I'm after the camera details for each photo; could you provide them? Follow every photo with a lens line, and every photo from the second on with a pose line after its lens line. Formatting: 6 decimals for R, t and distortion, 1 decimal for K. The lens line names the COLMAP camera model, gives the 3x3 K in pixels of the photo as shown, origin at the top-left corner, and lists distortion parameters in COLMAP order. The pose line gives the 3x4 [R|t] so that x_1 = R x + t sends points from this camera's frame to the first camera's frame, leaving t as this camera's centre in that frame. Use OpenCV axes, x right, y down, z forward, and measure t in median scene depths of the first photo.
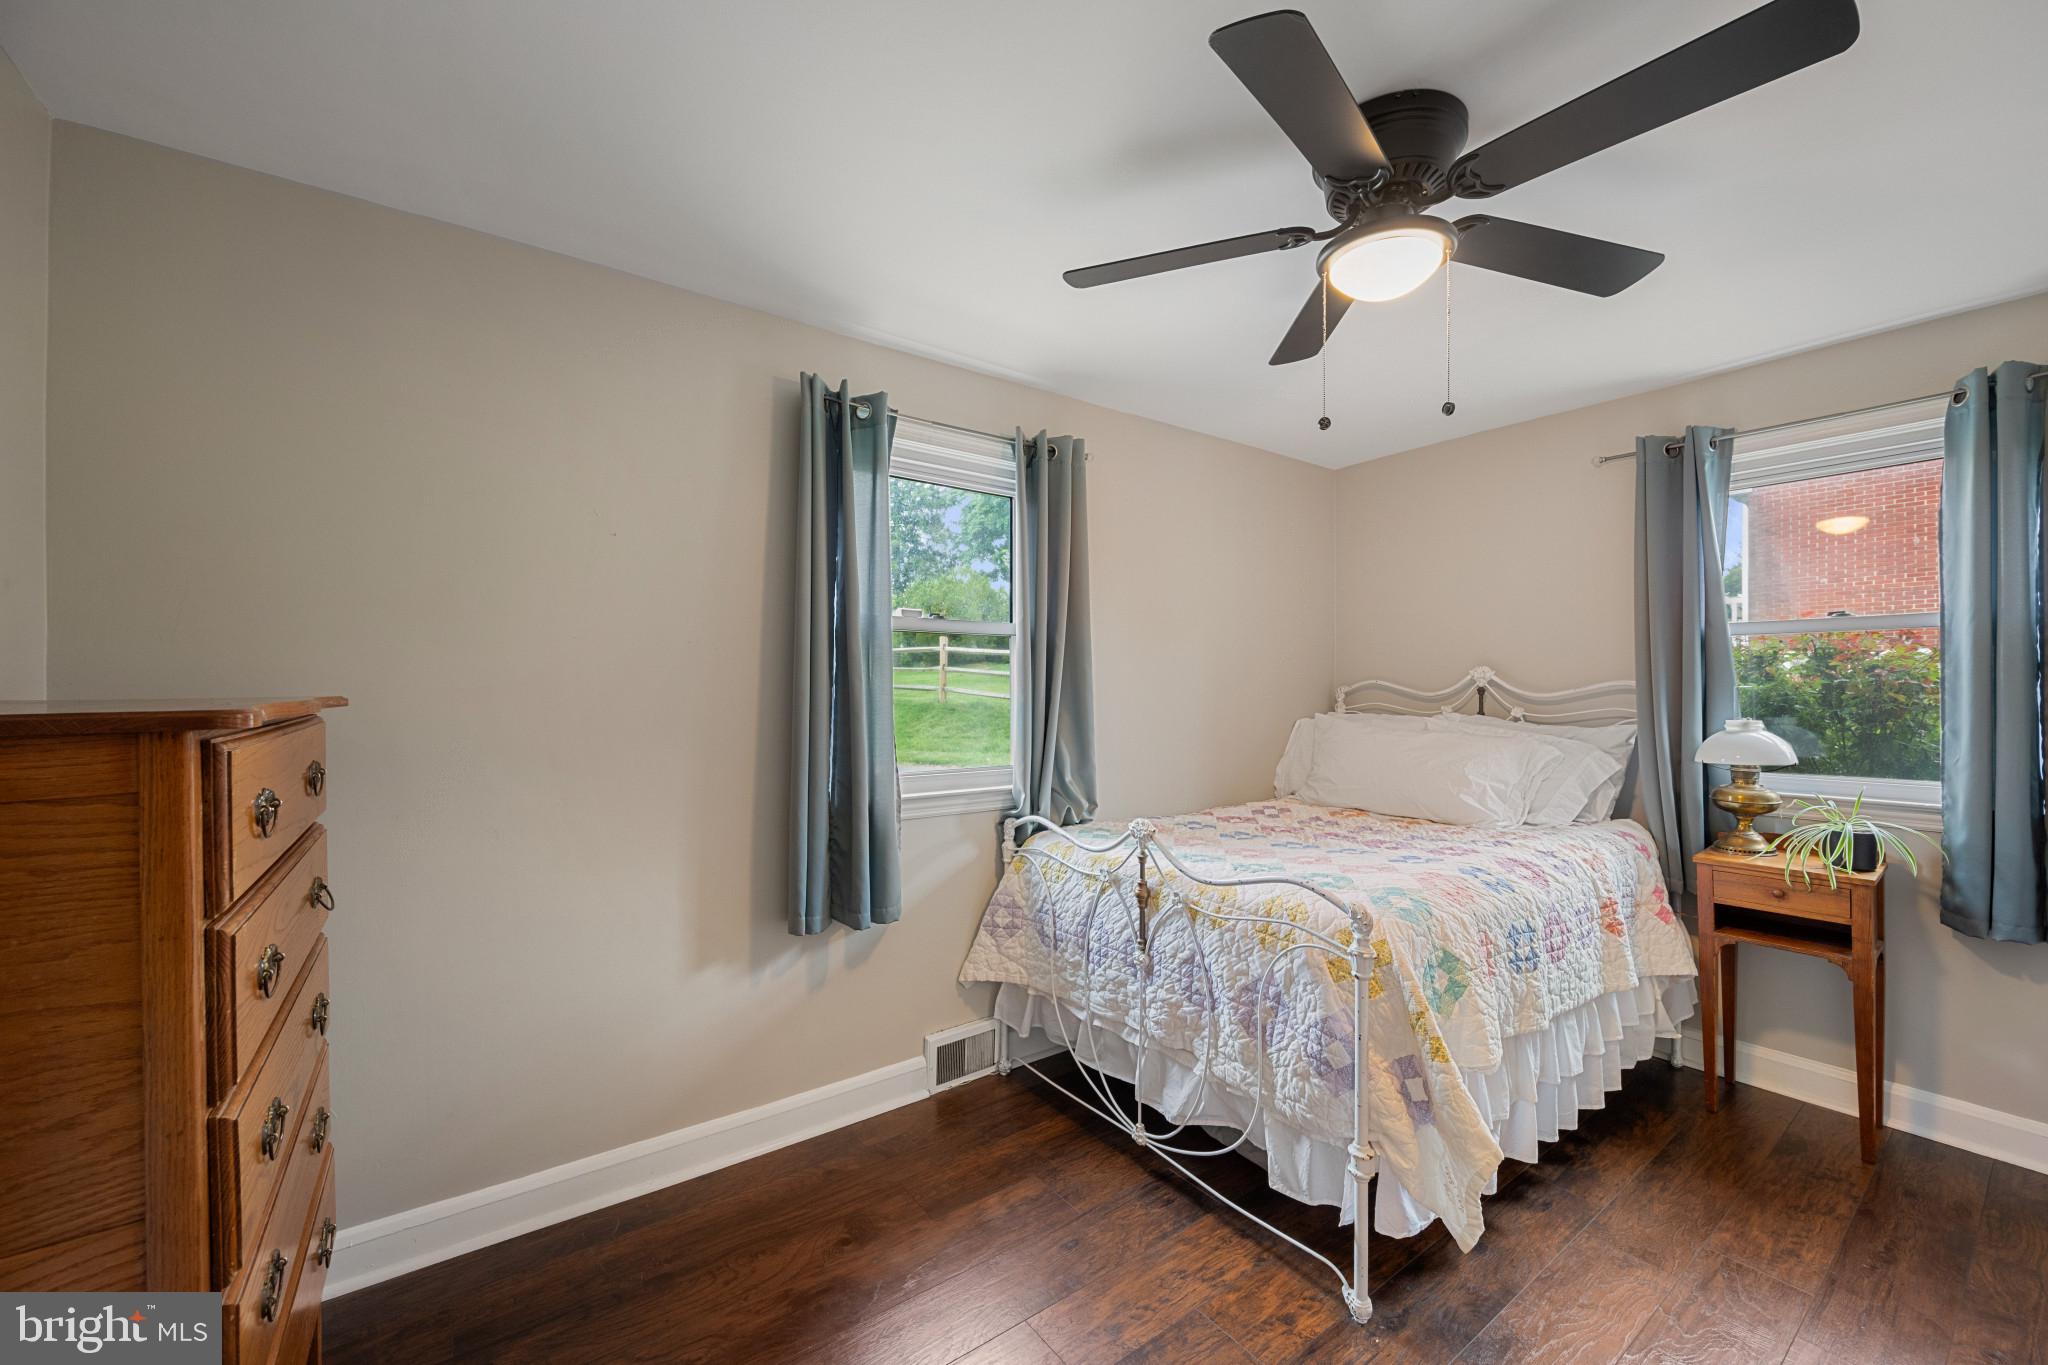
lens RADIAL K [[797.6, 0, 1025.7], [0, 797.6, 689.9], [0, 0, 1]] dist [-0.009676, 0.000293]
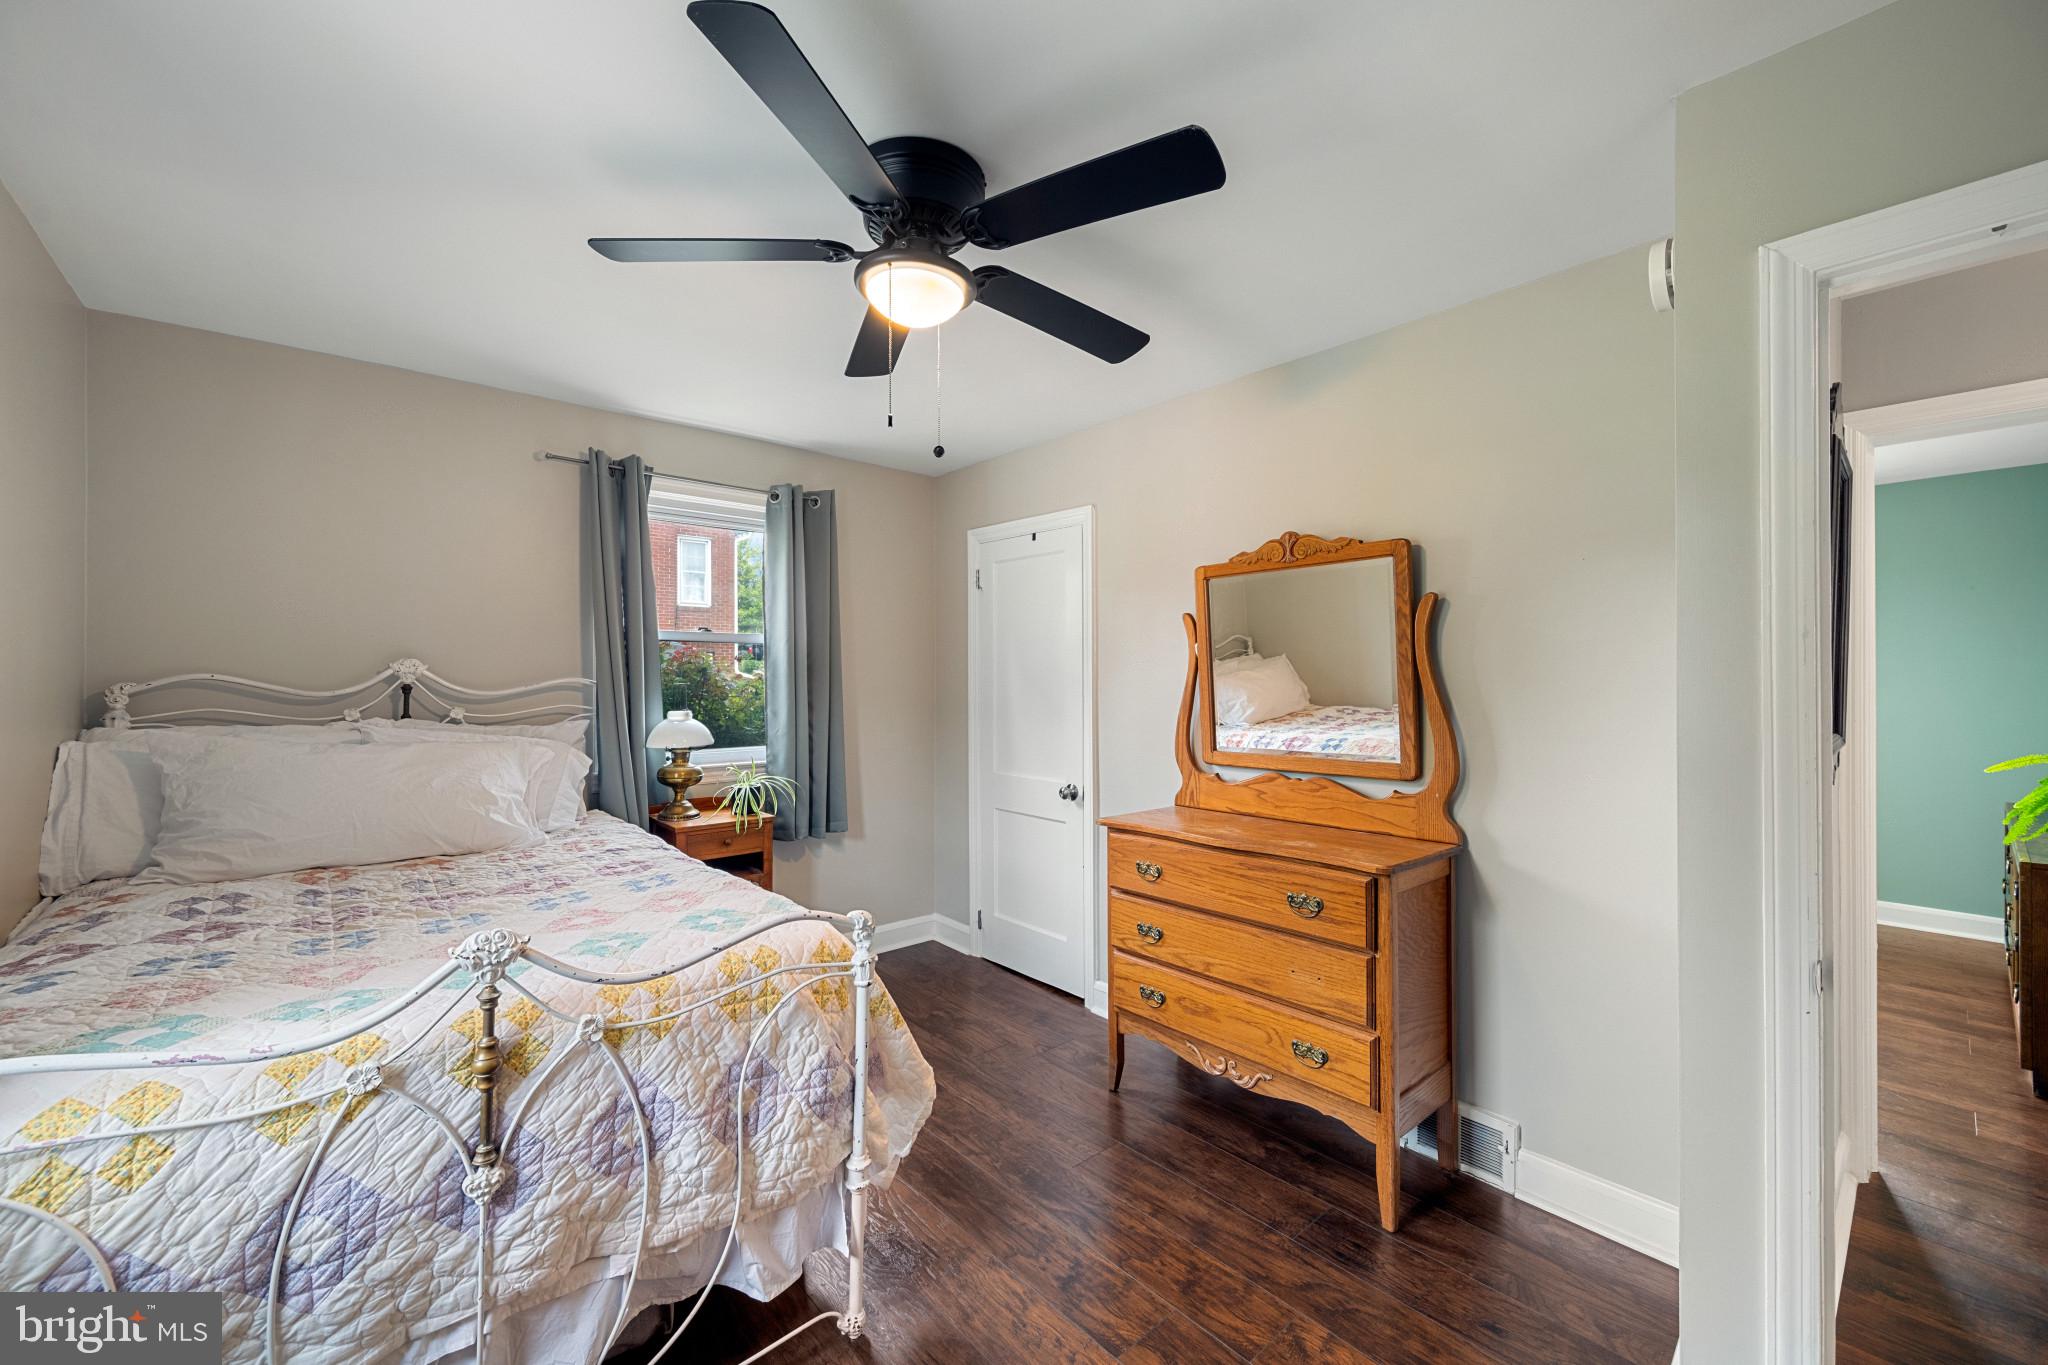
lens RADIAL K [[797.6, 0, 1025.7], [0, 797.6, 689.9], [0, 0, 1]] dist [-0.009676, 0.000293]
pose [[-0.093300, -0.012718, 0.995557, -0.426957], [-0.000600, 0.999919, 0.012718, -0.012644], [-0.995638, 0.000589, -0.093300, 0.660769]]
